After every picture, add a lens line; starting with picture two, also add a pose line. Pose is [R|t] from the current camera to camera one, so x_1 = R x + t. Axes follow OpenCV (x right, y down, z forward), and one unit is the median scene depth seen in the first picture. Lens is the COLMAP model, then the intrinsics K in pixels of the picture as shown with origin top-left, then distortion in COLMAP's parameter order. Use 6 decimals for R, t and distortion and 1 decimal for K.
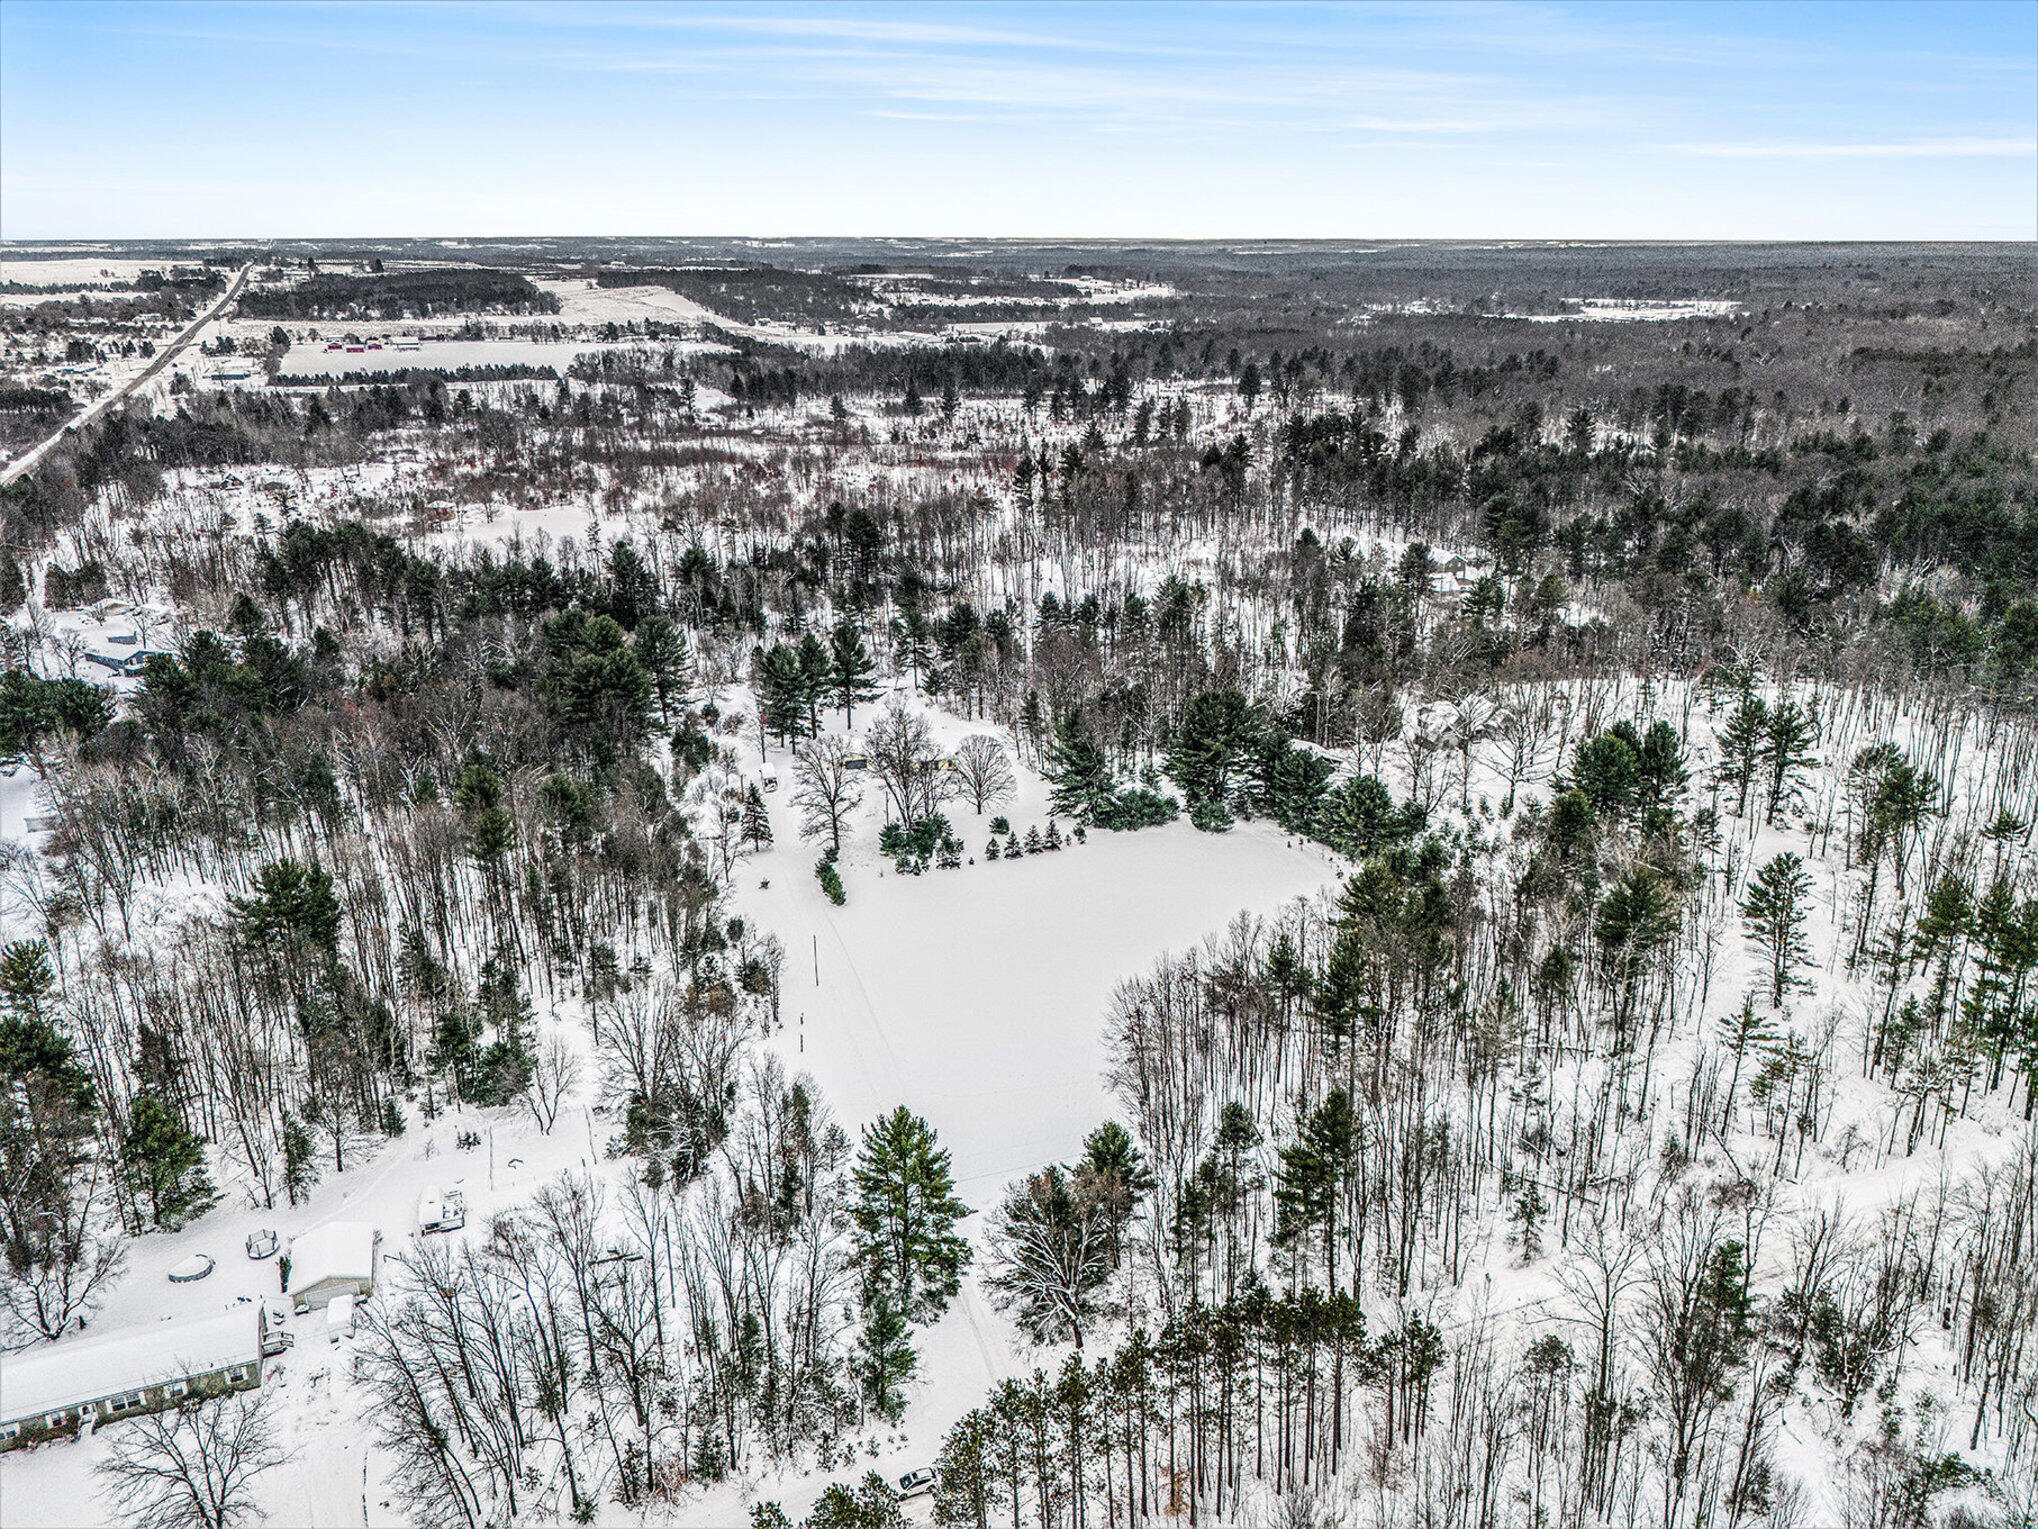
lens RADIAL K [[1525.6, 0, 1046.6], [0, 1525.6, 765.1], [0, 0, 1]] dist [0.071380, -0.070386]
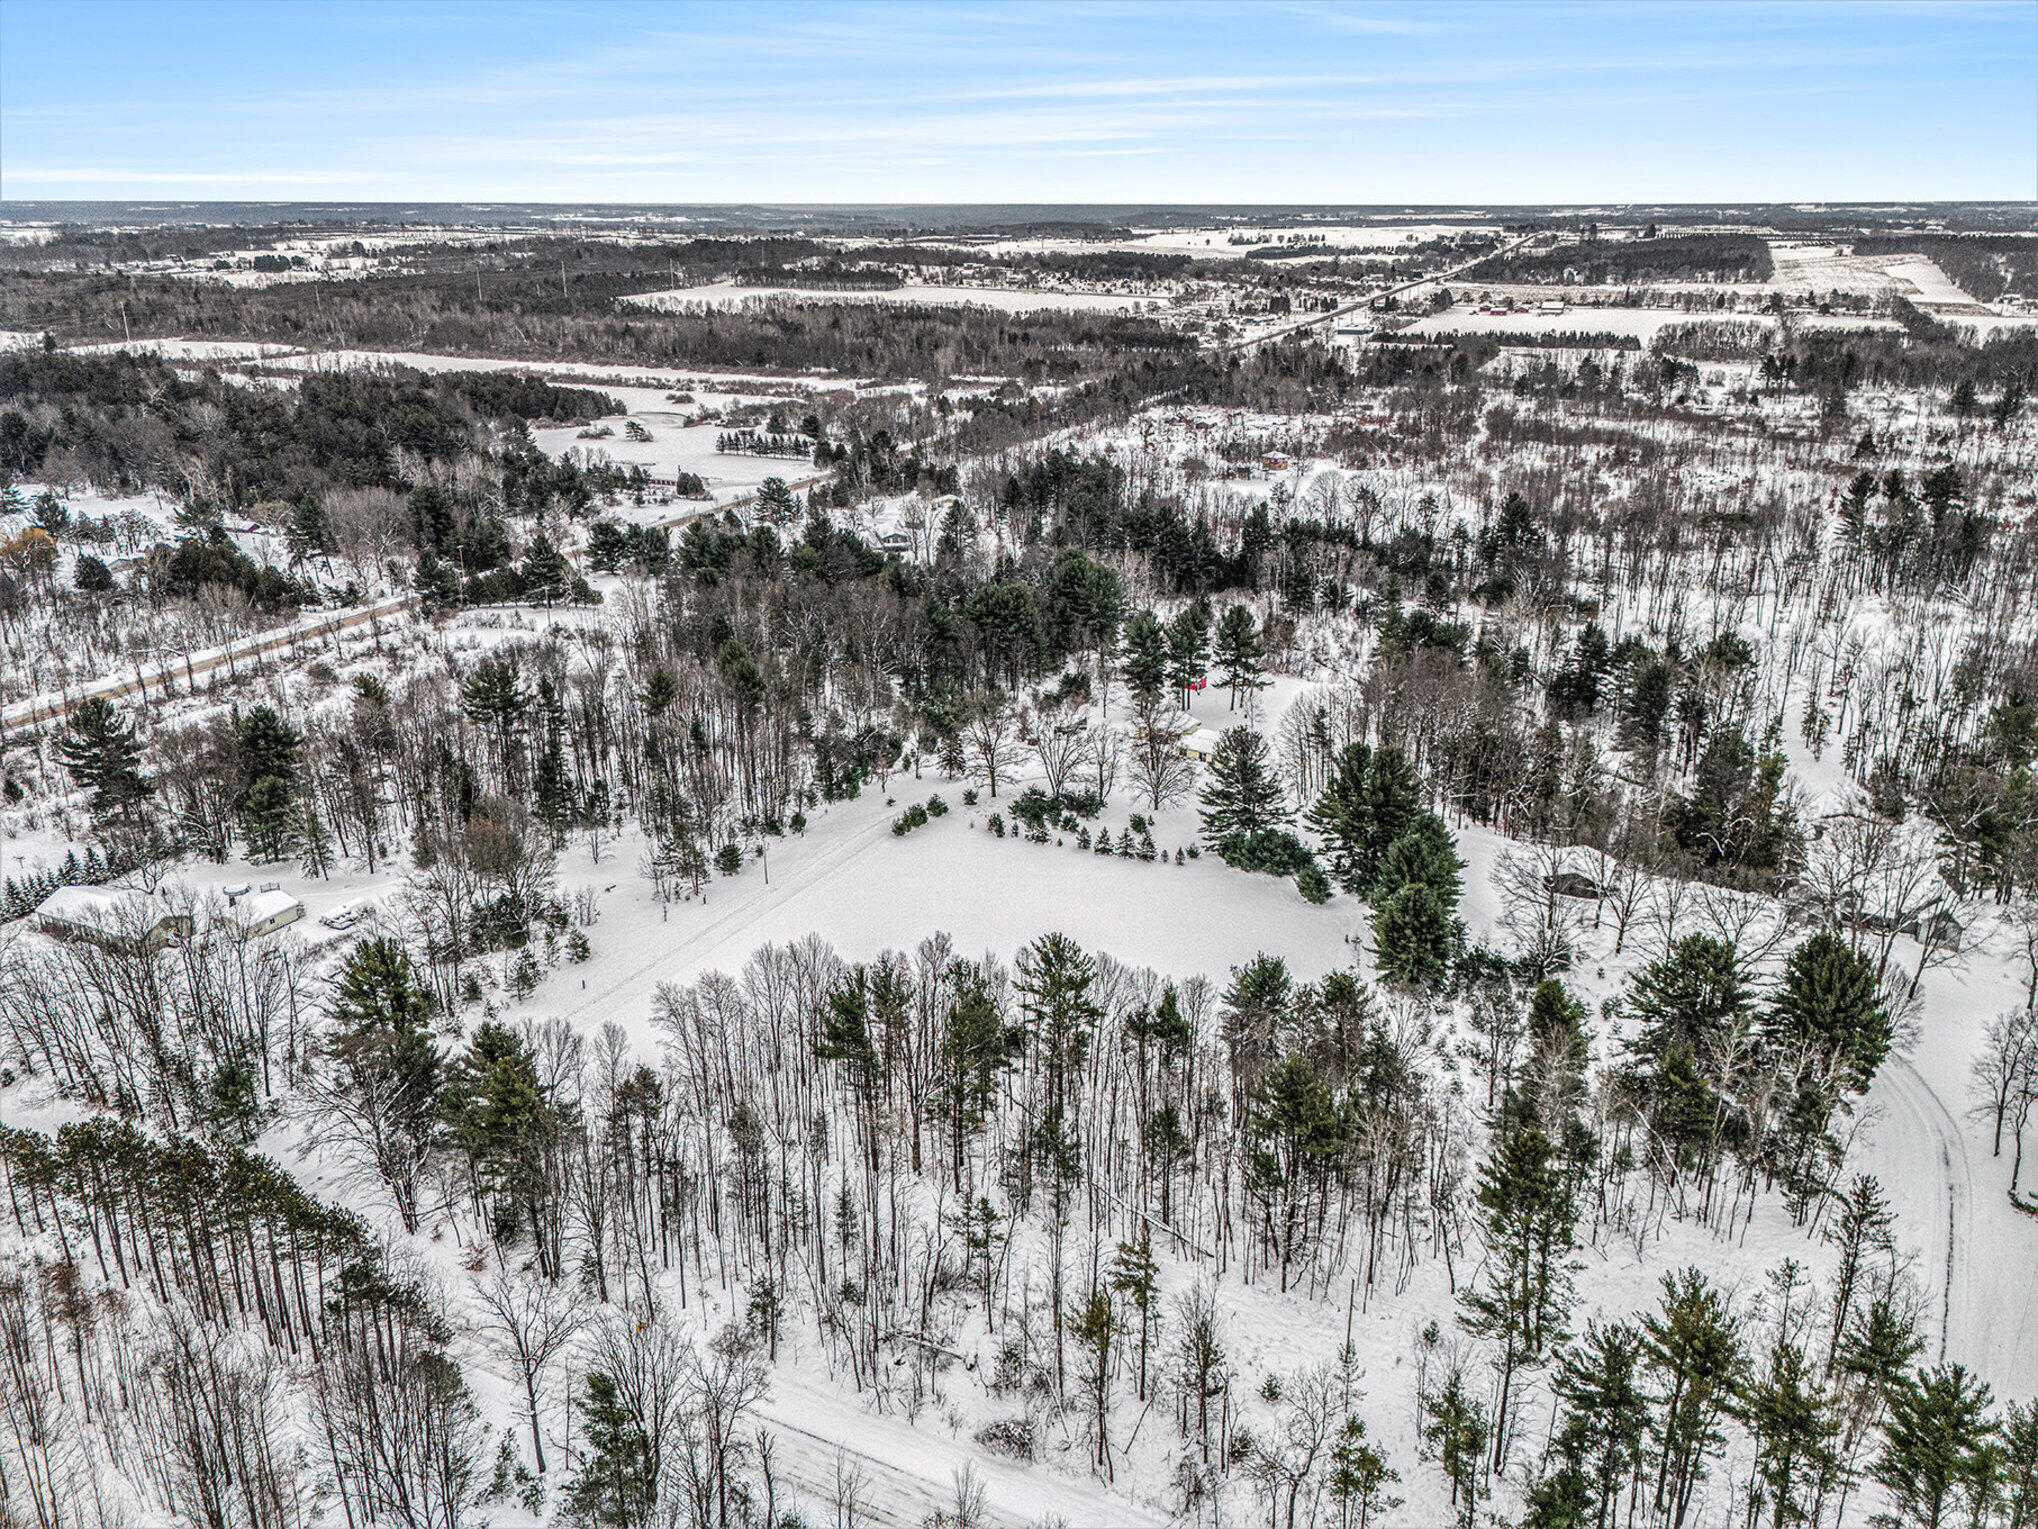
lens RADIAL K [[1520.8, 0, 984.0], [0, 1520.8, 730.6], [0, 0, 1]] dist [0.069642, -0.072734]
pose [[0.669048, 0.241870, -0.702762, 0.164815], [-0.240975, 0.965078, 0.102738, -0.026638], [0.703069, 0.100611, 0.703968, 0.076292]]
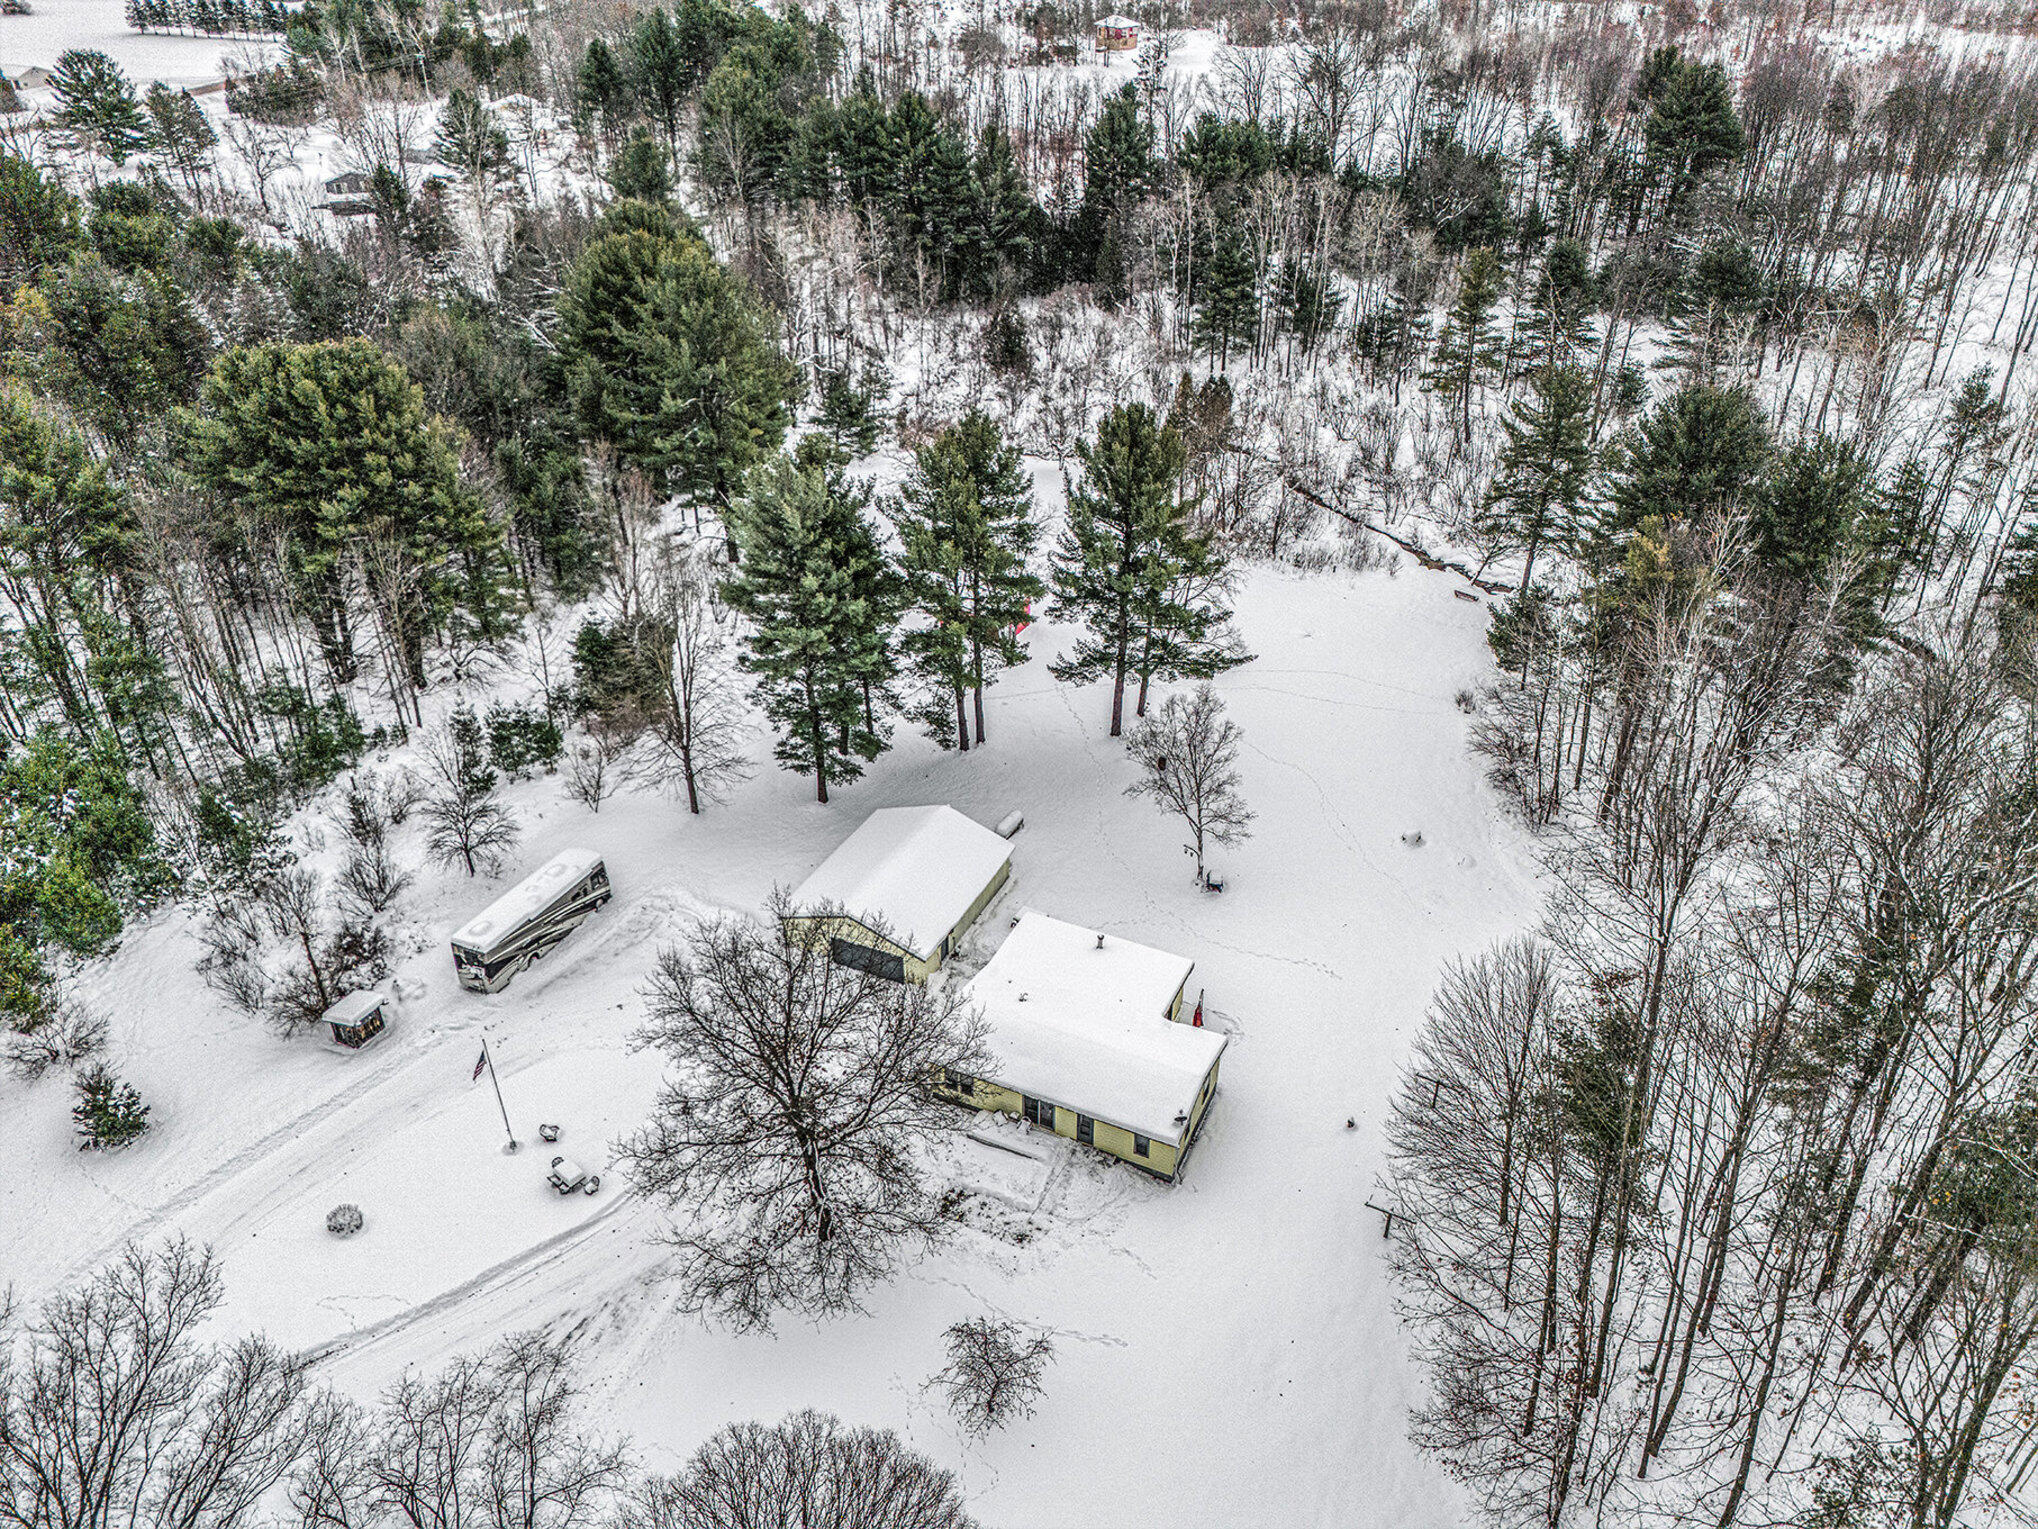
lens RADIAL K [[1525.6, 0, 1046.6], [0, 1525.6, 765.1], [0, 0, 1]] dist [0.071380, -0.070386]
pose [[0.784059, 0.338782, -0.520076, 0.007445], [-0.213033, 0.933888, 0.287177, -0.037637], [0.582983, -0.114370, 0.804395, 0.273896]]
